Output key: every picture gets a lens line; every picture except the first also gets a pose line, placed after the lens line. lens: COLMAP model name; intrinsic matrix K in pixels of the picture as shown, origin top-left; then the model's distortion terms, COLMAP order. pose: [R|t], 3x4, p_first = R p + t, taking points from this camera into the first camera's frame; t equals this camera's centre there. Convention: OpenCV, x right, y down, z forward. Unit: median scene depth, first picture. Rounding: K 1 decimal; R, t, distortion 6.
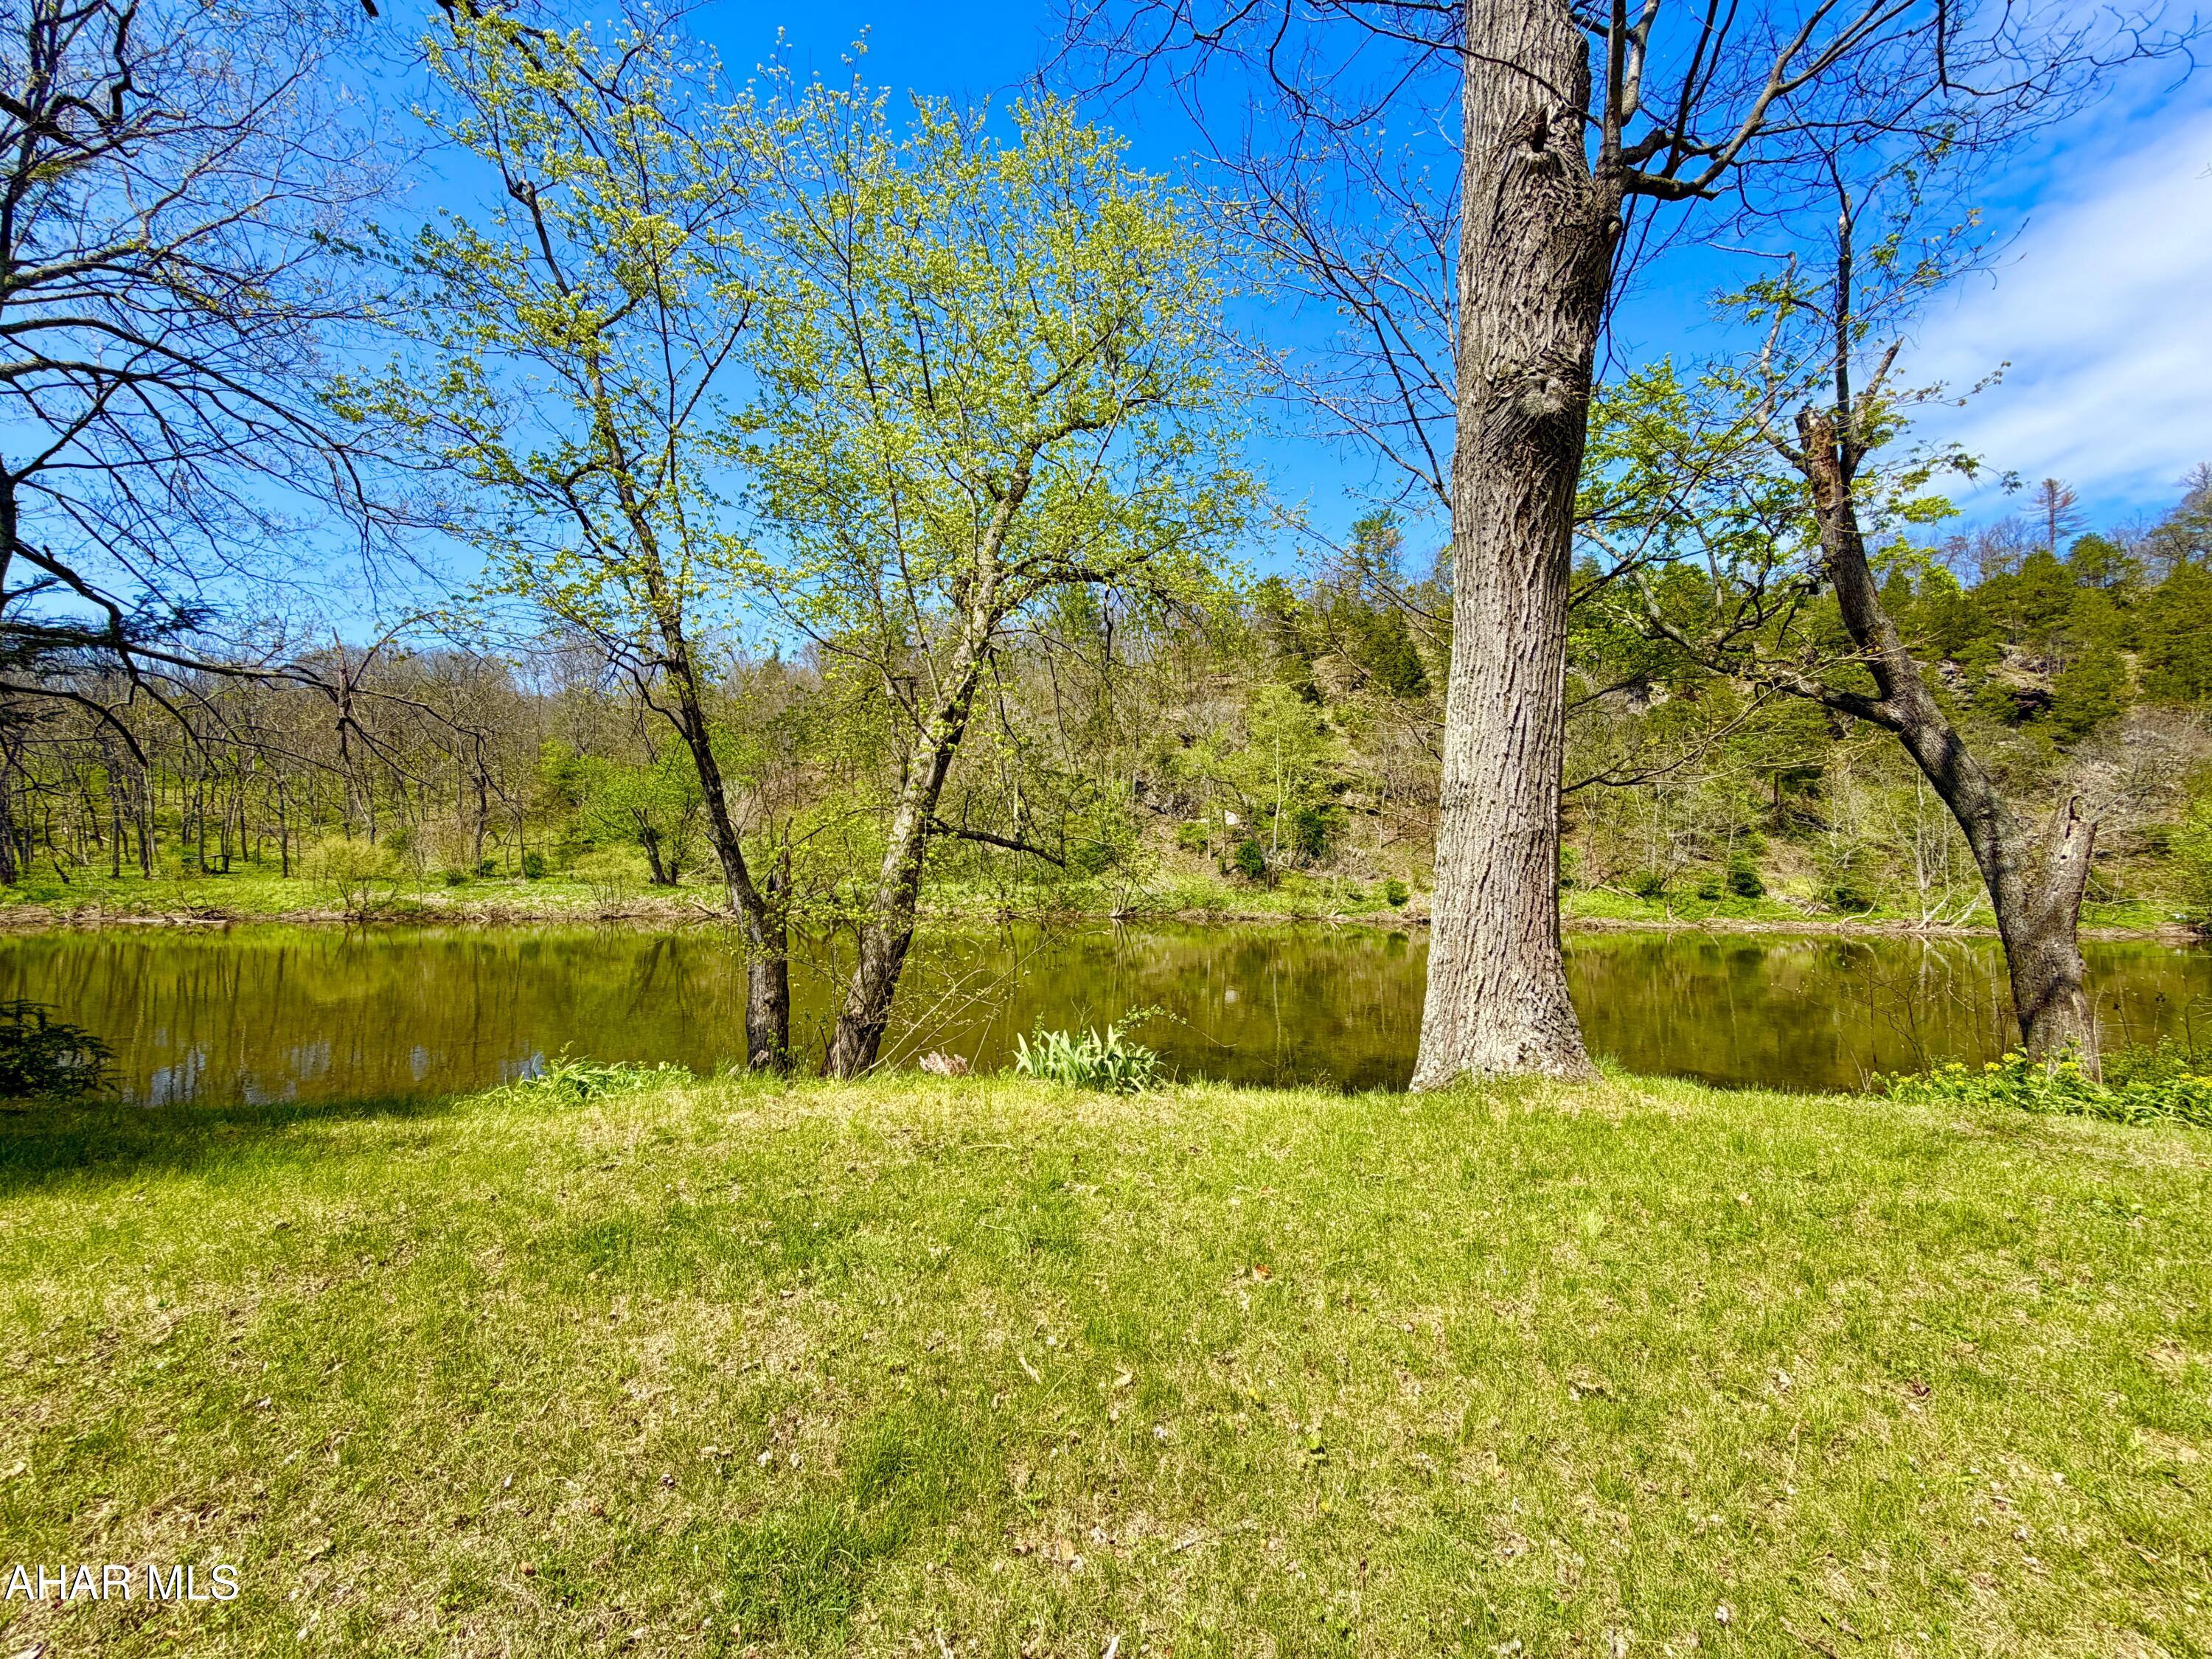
lens RADIAL K [[878.0, 0, 1099.8], [0, 878.0, 828.4], [0, 0, 1]] dist [-0.000089, 0.000126]
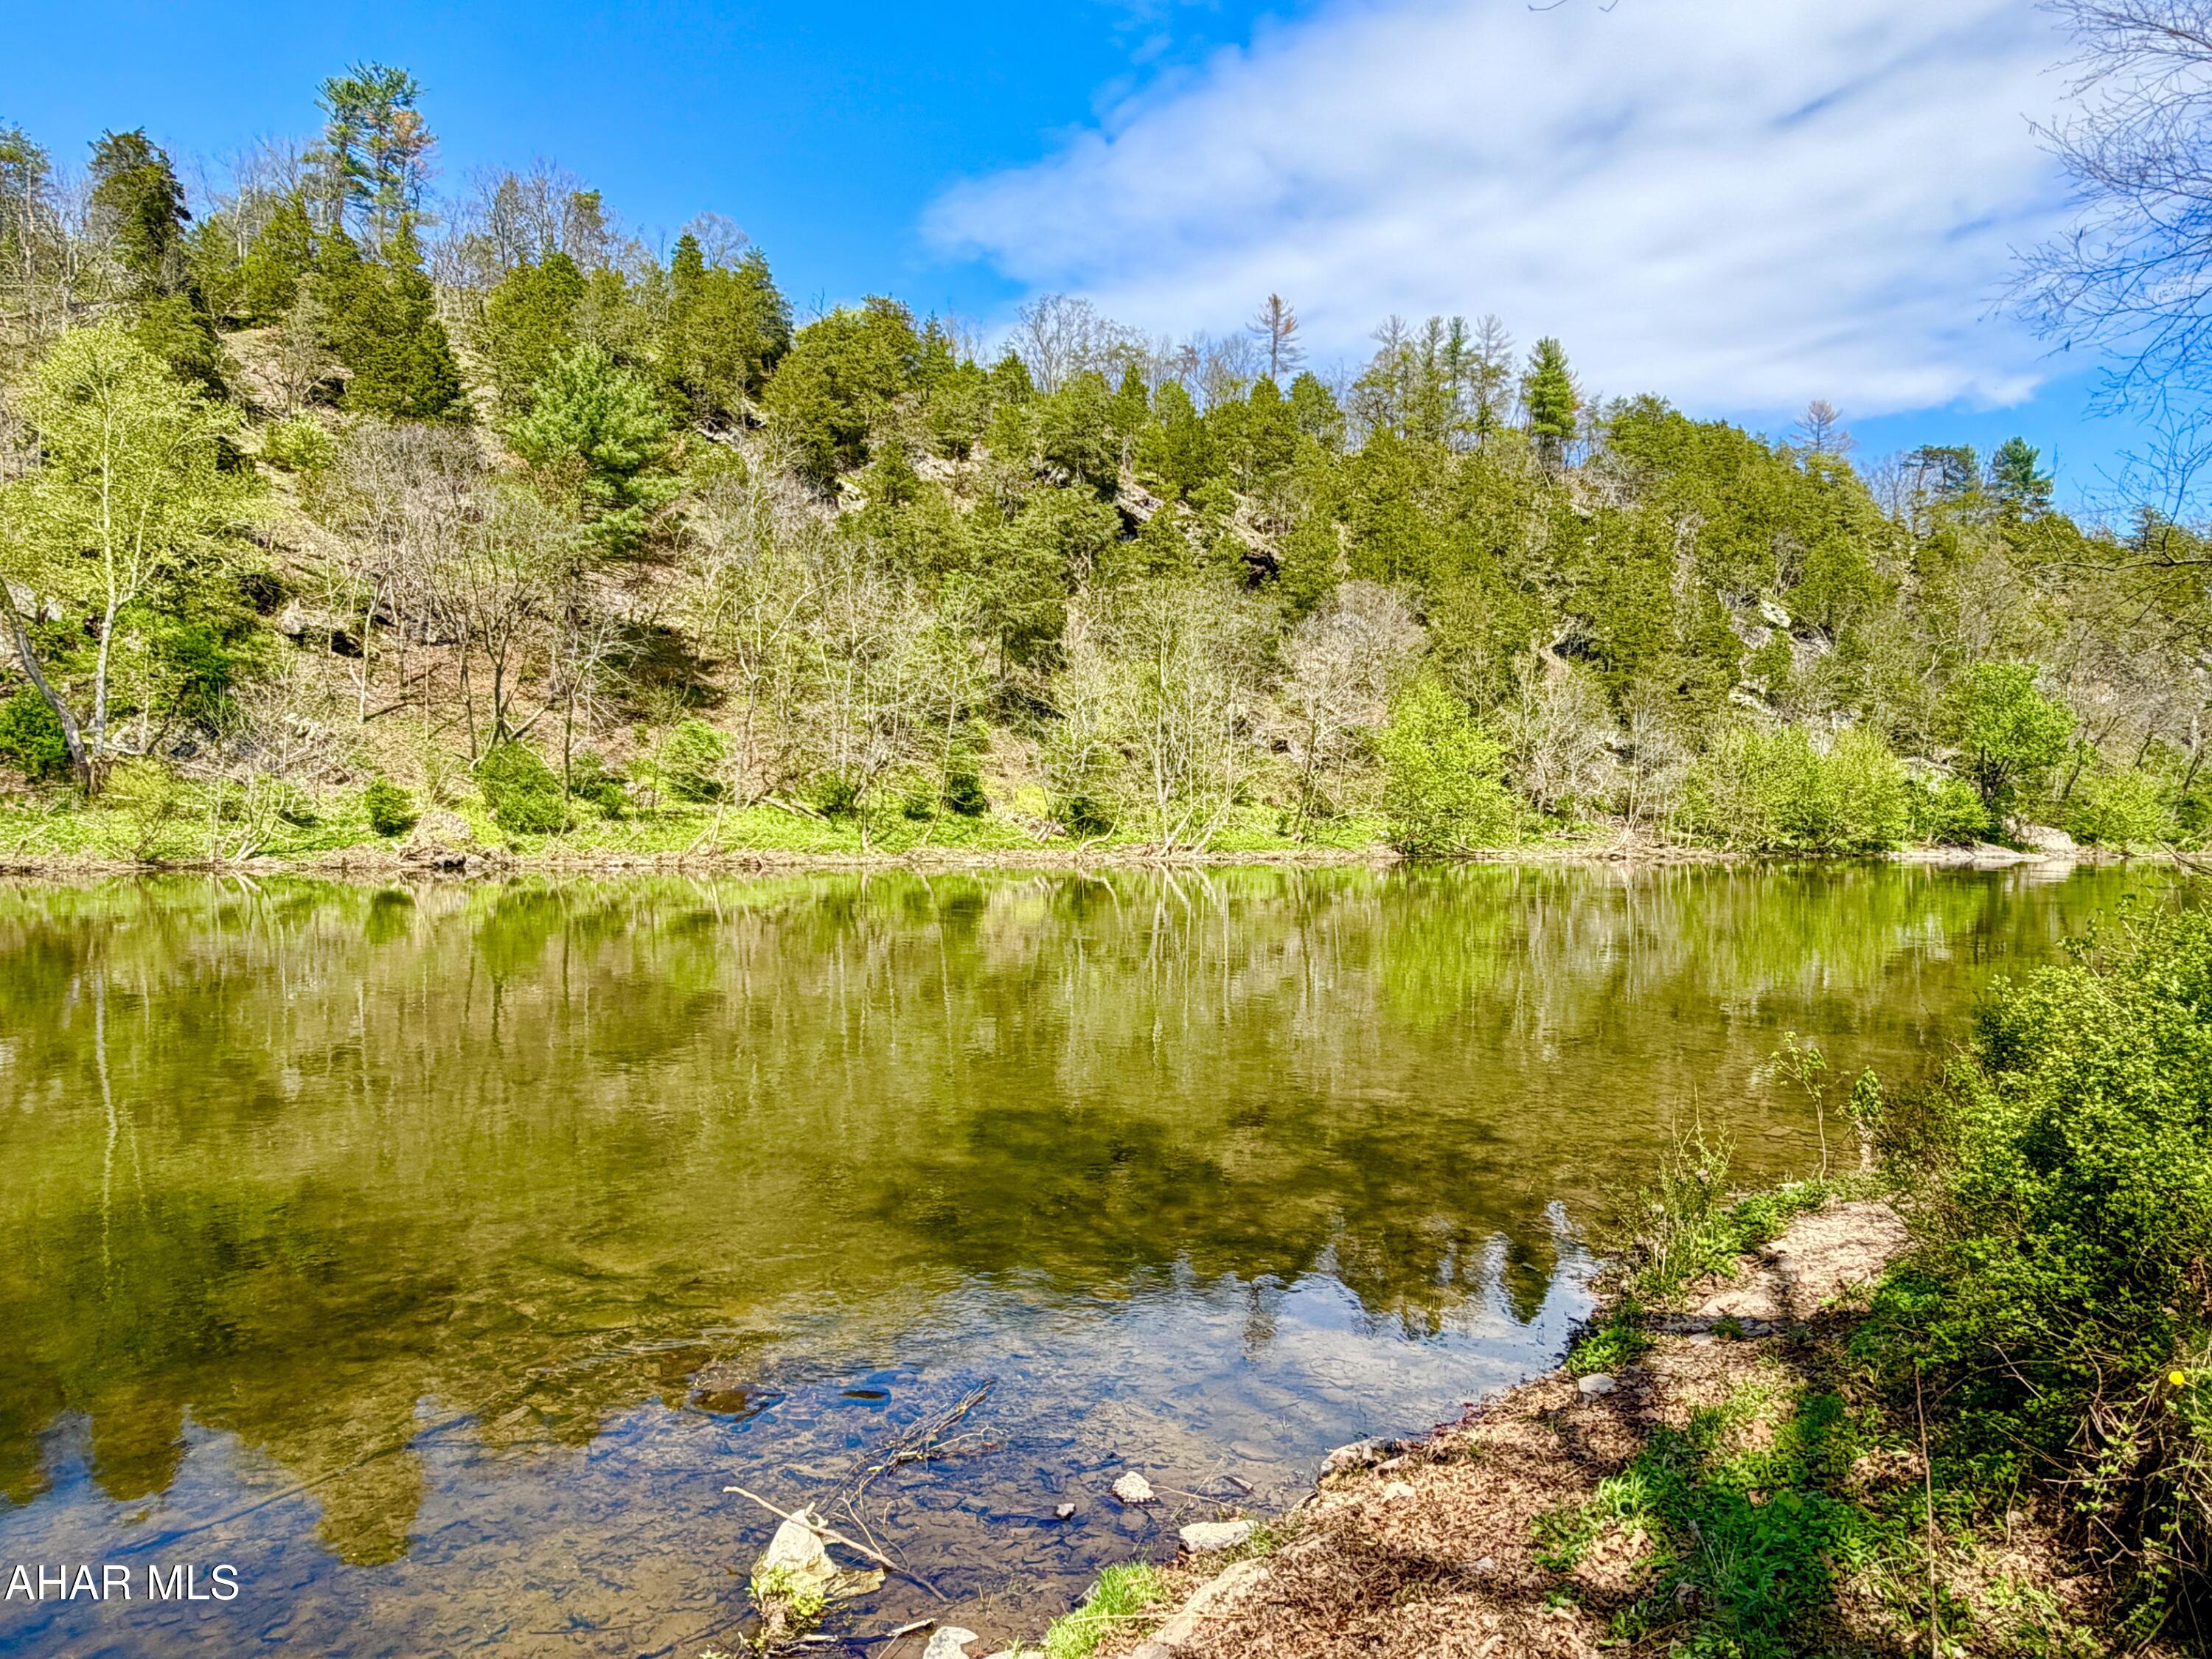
lens RADIAL K [[1490.2, 0, 1098.2], [0, 1490.2, 832.6], [0, 0, 1]] dist [0.000903, -0.000902]
pose [[0.734858, -0.011000, 0.678132, 0.065467], [-0.033298, 0.998078, 0.052274, 0.029347], [-0.677403, -0.060994, 0.733079, 0.128688]]
